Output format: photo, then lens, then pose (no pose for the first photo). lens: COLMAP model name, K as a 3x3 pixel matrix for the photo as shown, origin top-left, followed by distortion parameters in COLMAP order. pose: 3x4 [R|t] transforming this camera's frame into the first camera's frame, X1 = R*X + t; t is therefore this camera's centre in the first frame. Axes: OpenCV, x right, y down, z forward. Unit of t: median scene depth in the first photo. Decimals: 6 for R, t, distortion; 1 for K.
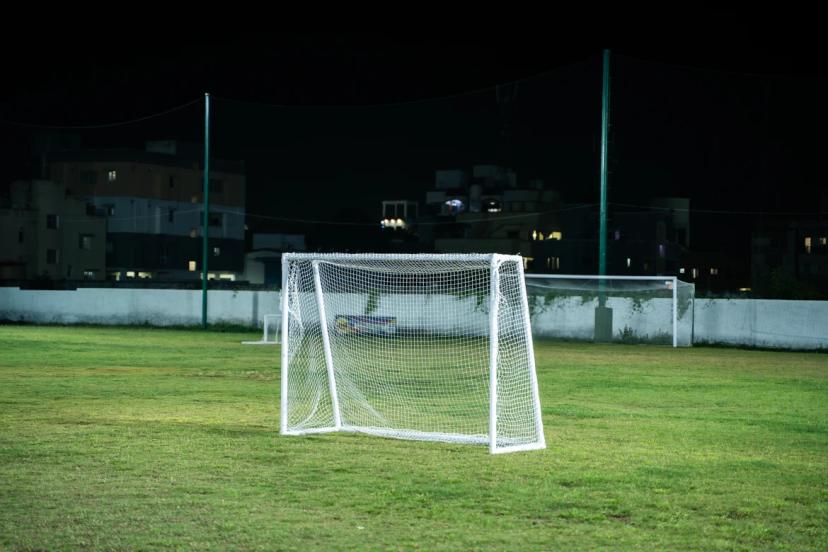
lens RADIAL K [[1681.6, 0, 414.0], [0, 1681.6, 276.0], [0, 0, 1]] dist [0.256180, 0.197582]
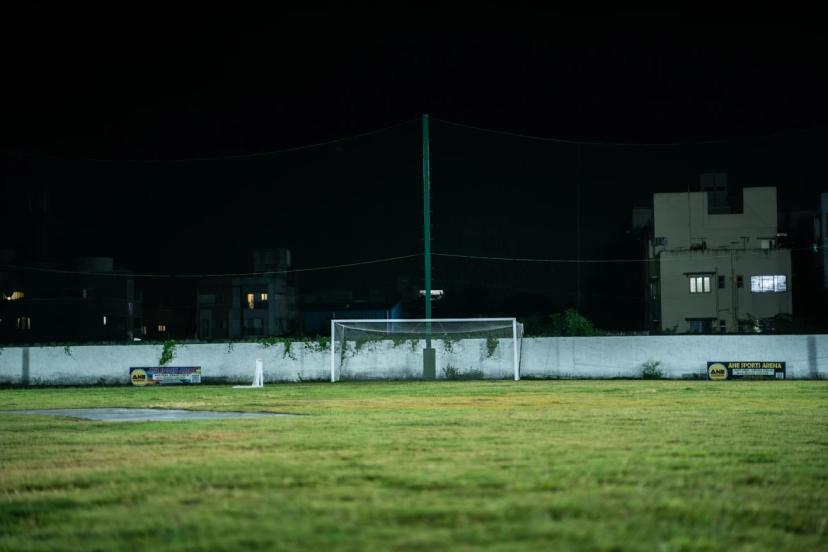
lens RADIAL K [[1681.6, 0, 414.0], [0, 1681.6, 276.0], [0, 0, 1]] dist [0.256180, 0.197582]
pose [[0.912474, -0.011532, 0.408972, -0.306372], [0.026534, 0.999166, -0.031029, 0.004676], [-0.408273, 0.039165, 0.912019, 0.004849]]
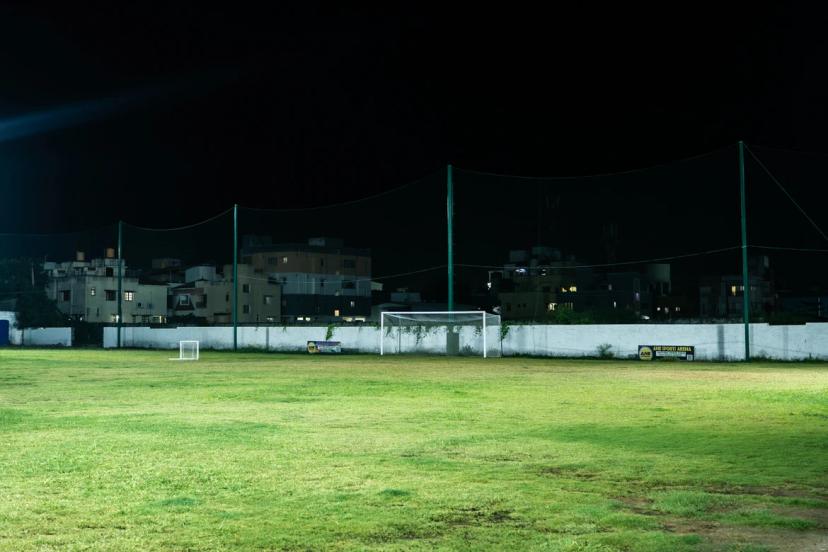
lens RADIAL K [[1013.6, 0, 414.0], [0, 1013.6, 276.0], [0, 0, 1]] dist [-0.135421, 0.012065]
pose [[0.990097, -0.028035, -0.137554, 0.183381], [0.022229, 0.998803, -0.043566, 0.005999], [0.138611, 0.040077, 0.989536, 0.078135]]
